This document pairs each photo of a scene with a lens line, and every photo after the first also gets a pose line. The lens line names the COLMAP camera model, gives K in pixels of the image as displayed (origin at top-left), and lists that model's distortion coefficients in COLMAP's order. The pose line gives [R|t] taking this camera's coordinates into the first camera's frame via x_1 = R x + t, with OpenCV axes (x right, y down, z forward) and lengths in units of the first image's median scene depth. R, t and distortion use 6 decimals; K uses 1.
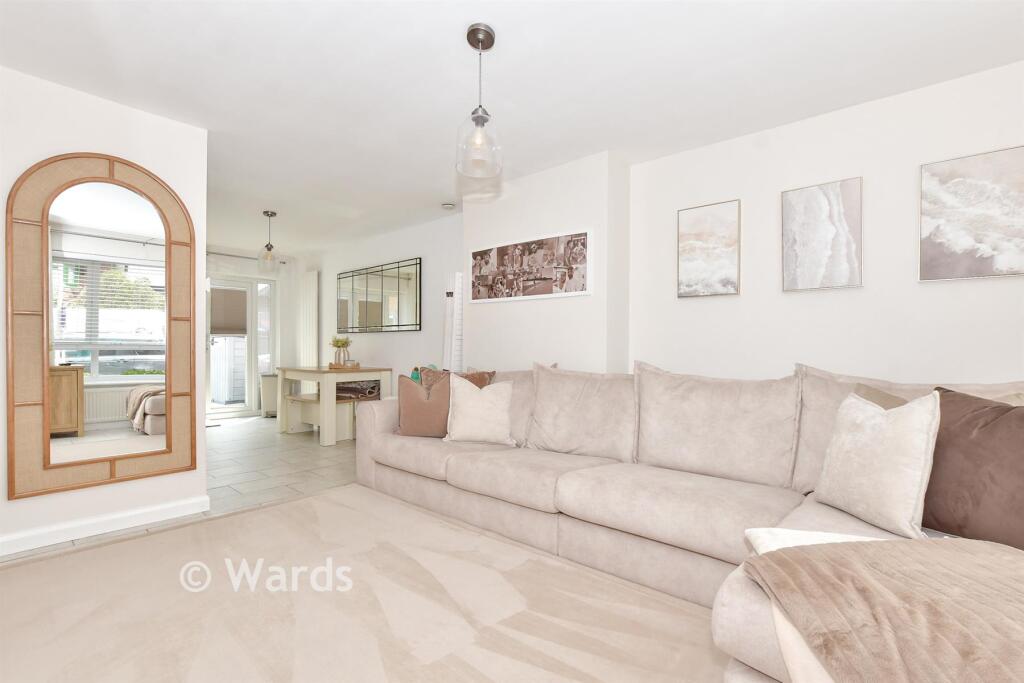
lens RADIAL K [[453.8, 0, 509.6], [0, 453.8, 343.2], [0, 0, 1]] dist [-0.020519, 0.000106]
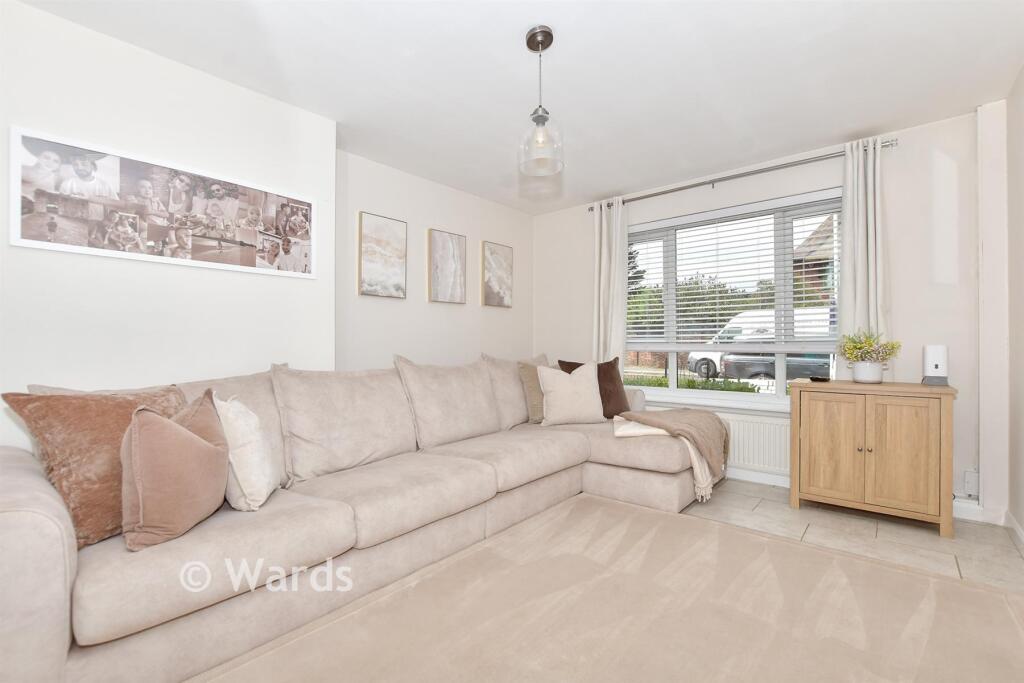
lens RADIAL K [[450.9, 0, 497.8], [0, 450.9, 339.6], [0, 0, 1]] dist [-0.019263, 0.000307]
pose [[0.029743, 0.002512, 0.999554, -0.626348], [-0.010977, 0.999937, -0.002186, 0.002373], [-0.999497, -0.010907, 0.029768, 0.618062]]
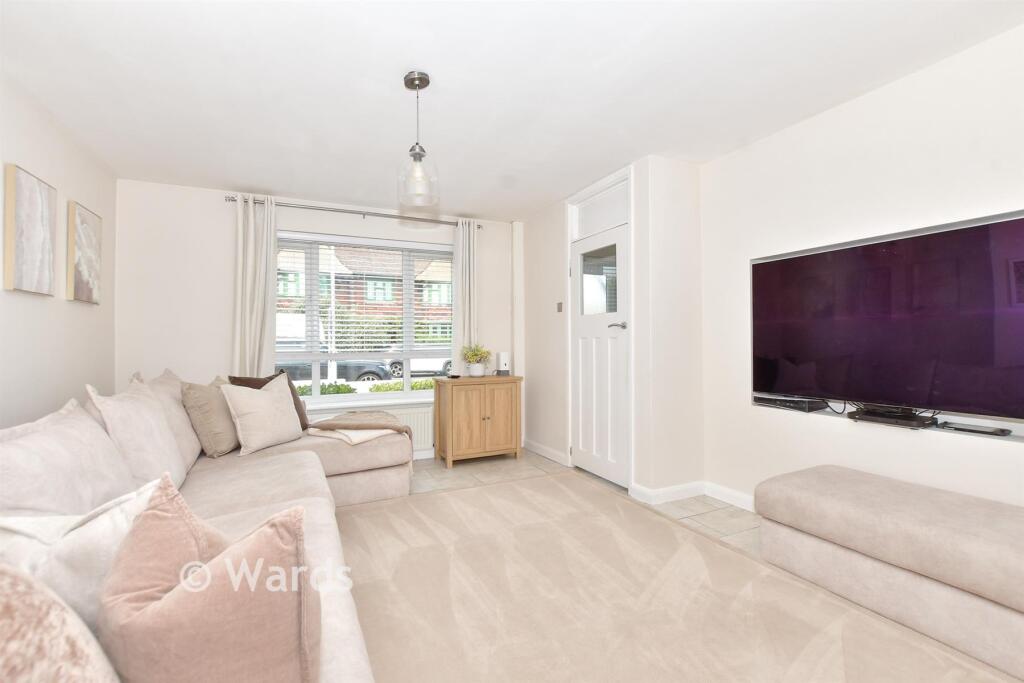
lens RADIAL K [[453.8, 0, 509.6], [0, 453.8, 343.2], [0, 0, 1]] dist [-0.020519, 0.000106]
pose [[-0.911045, -0.001512, 0.412305, -0.422480], [-0.004491, 0.999970, -0.006256, -0.016235], [-0.412283, -0.007552, -0.911024, 1.107272]]
